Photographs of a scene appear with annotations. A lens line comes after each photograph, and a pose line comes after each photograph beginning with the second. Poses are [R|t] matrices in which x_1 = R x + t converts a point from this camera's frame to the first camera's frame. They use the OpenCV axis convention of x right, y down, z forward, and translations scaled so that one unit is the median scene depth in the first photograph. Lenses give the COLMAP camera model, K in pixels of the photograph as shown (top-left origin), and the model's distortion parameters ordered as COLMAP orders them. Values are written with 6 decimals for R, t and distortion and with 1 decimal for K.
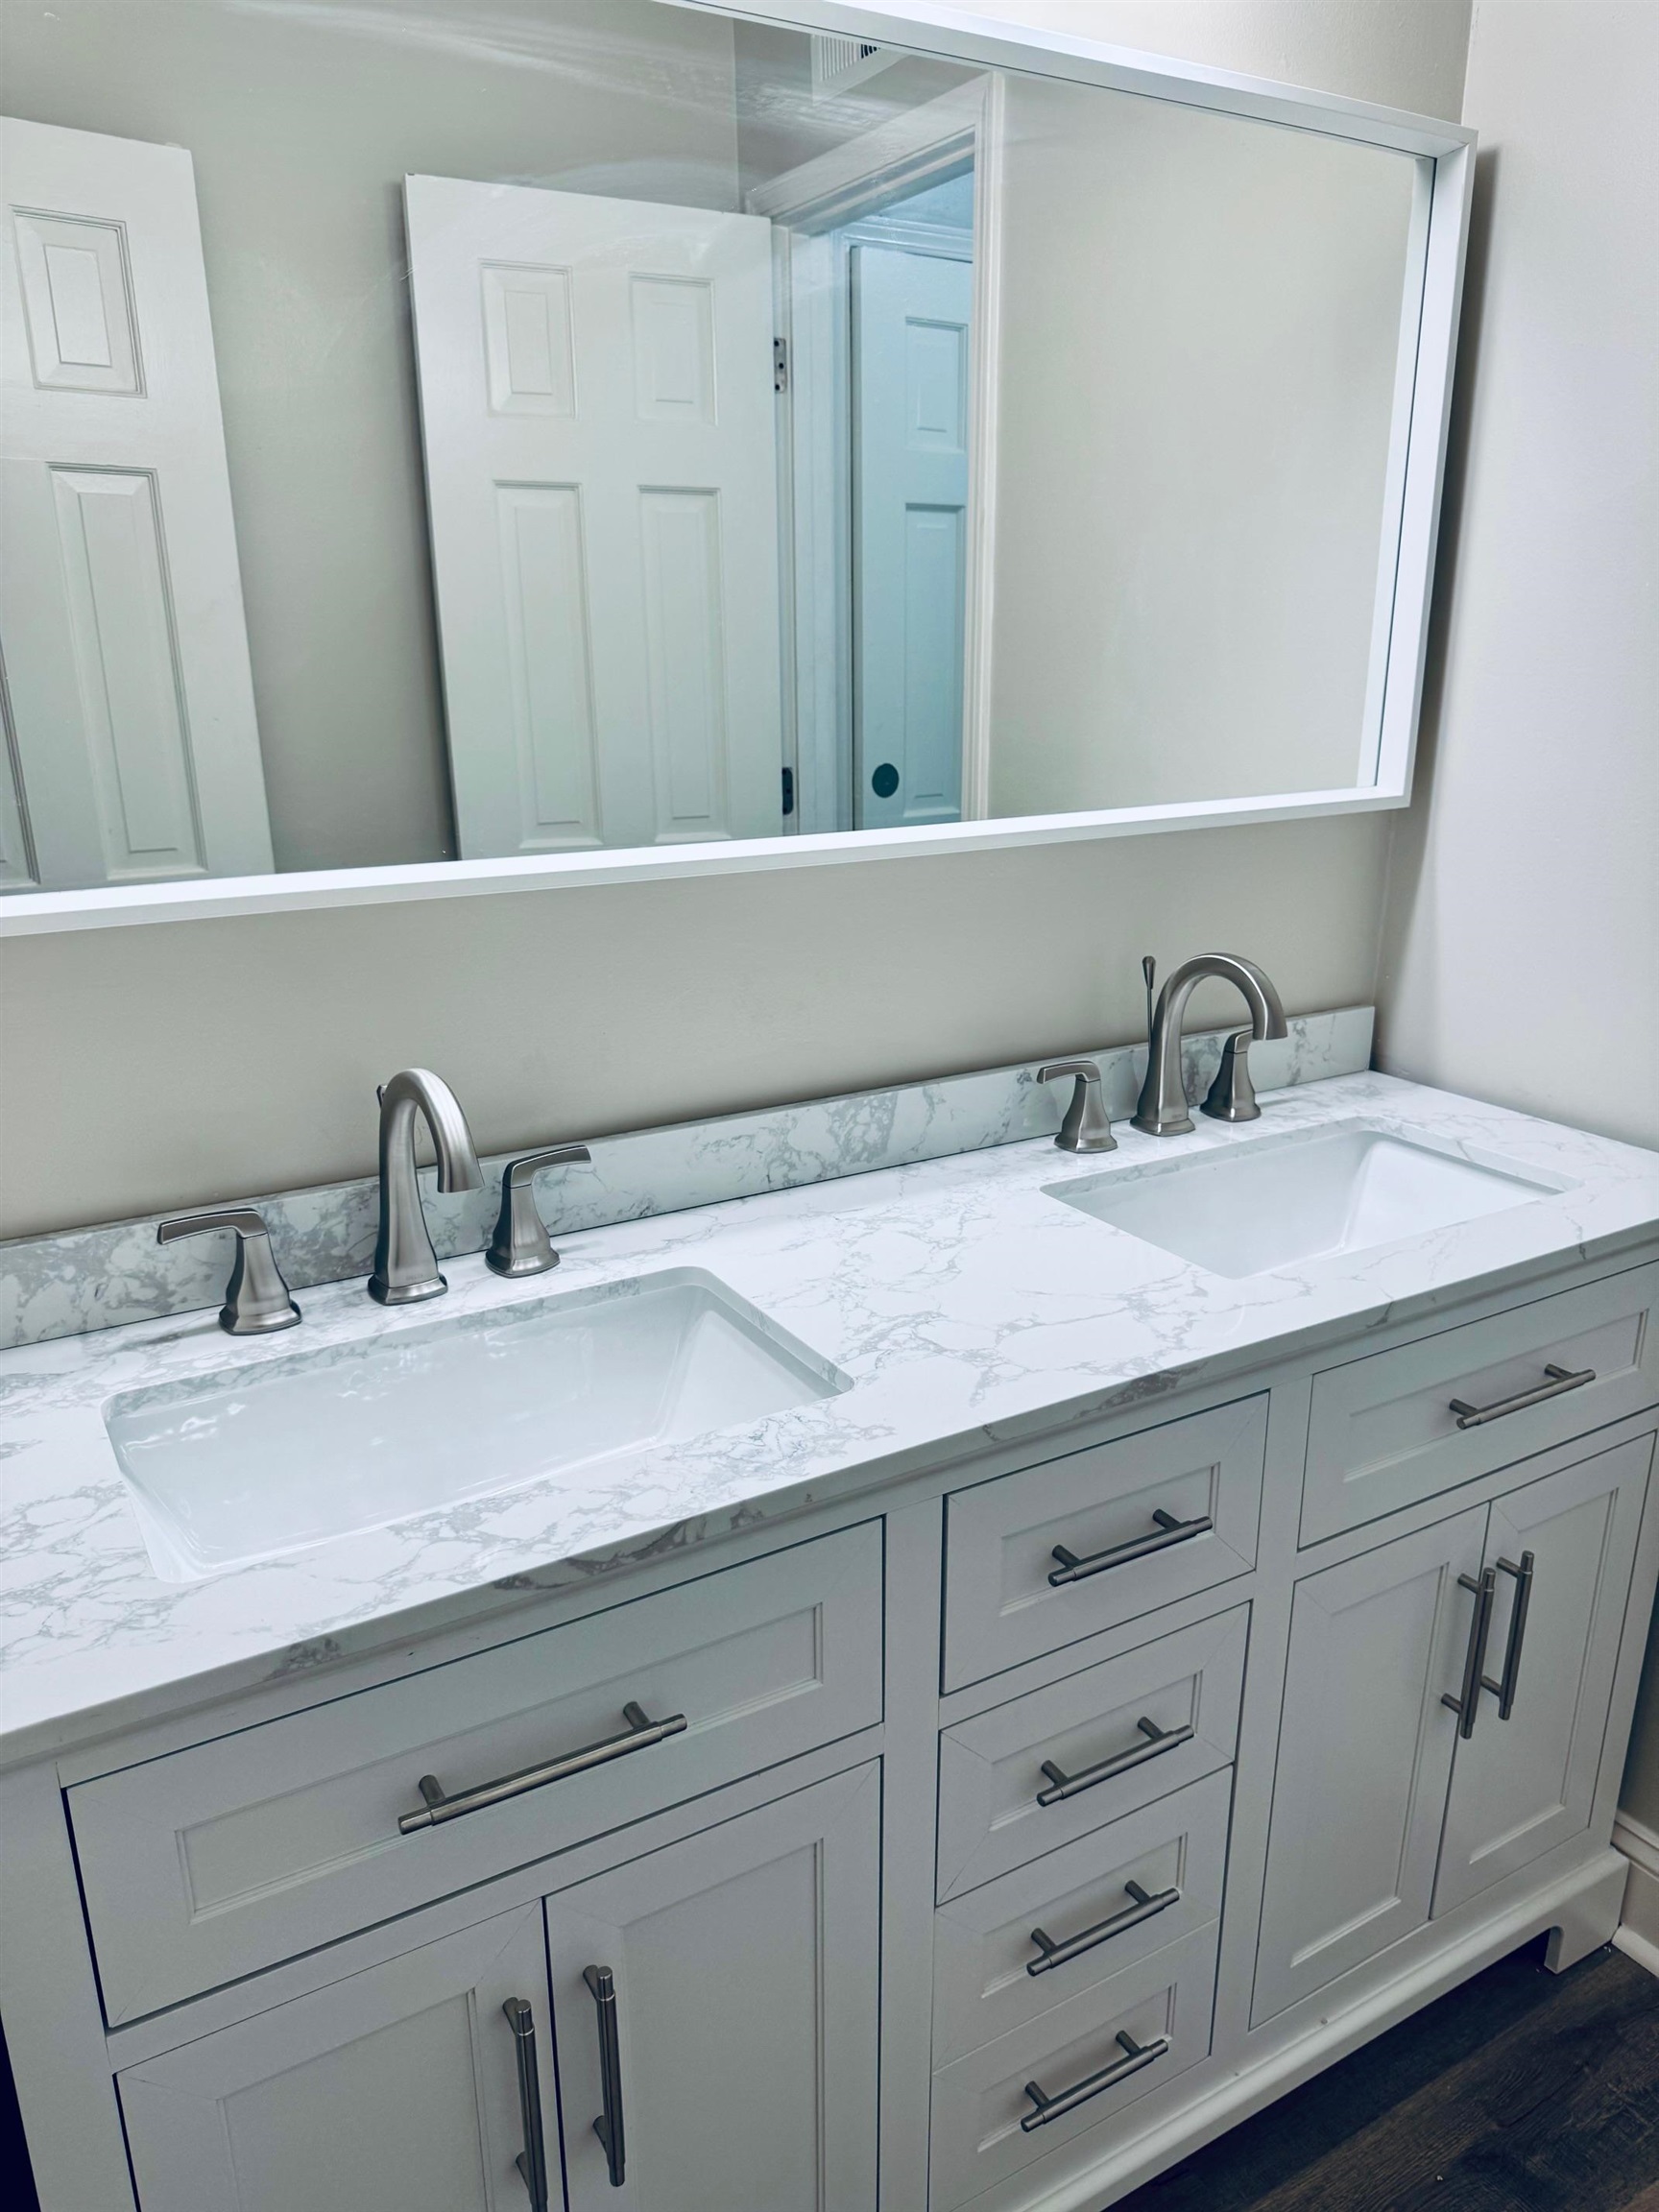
lens RADIAL K [[1553.8, 0, 829.3], [0, 1553.8, 1106.7], [0, 0, 1]] dist [0.056181, -0.008377]
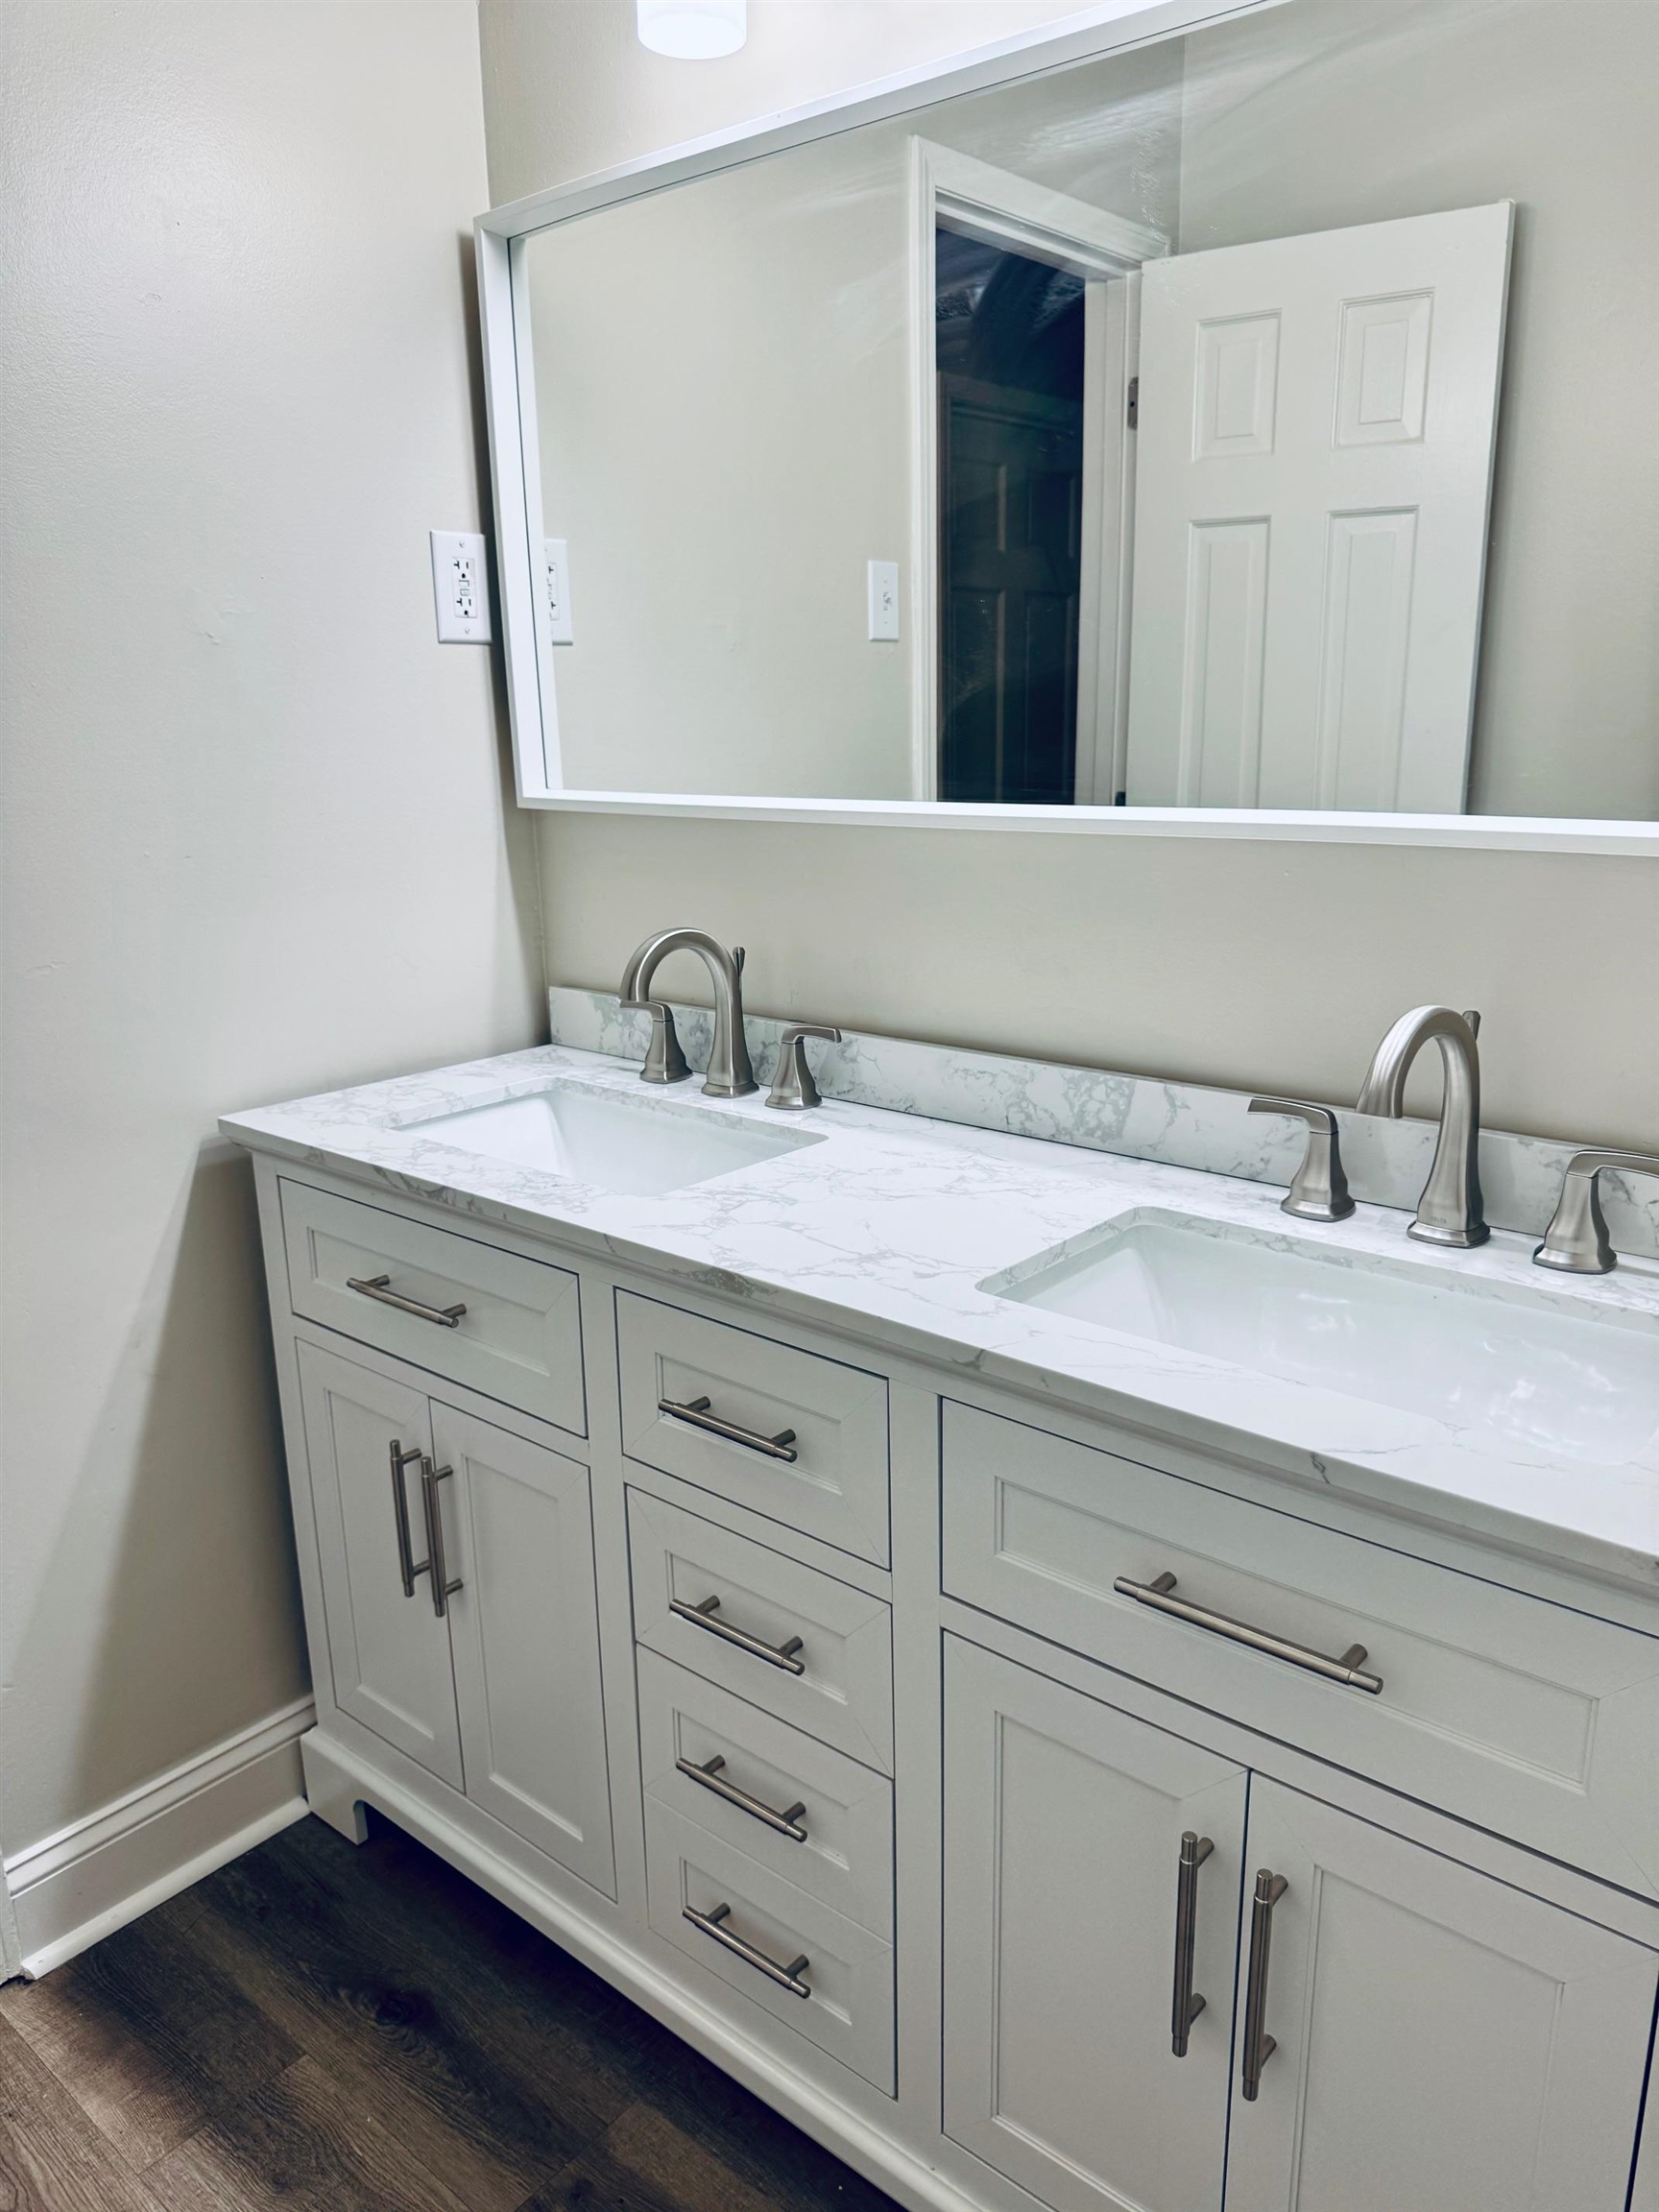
lens RADIAL K [[1553.8, 0, 828.2], [0, 1553.8, 1110.7], [0, 0, 1]] dist [0.056181, -0.008377]
pose [[0.320750, 0.238884, -0.916545, 0.945110], [-0.263728, 0.951929, 0.155813, -0.099505], [0.909707, 0.191742, 0.368332, 0.495610]]
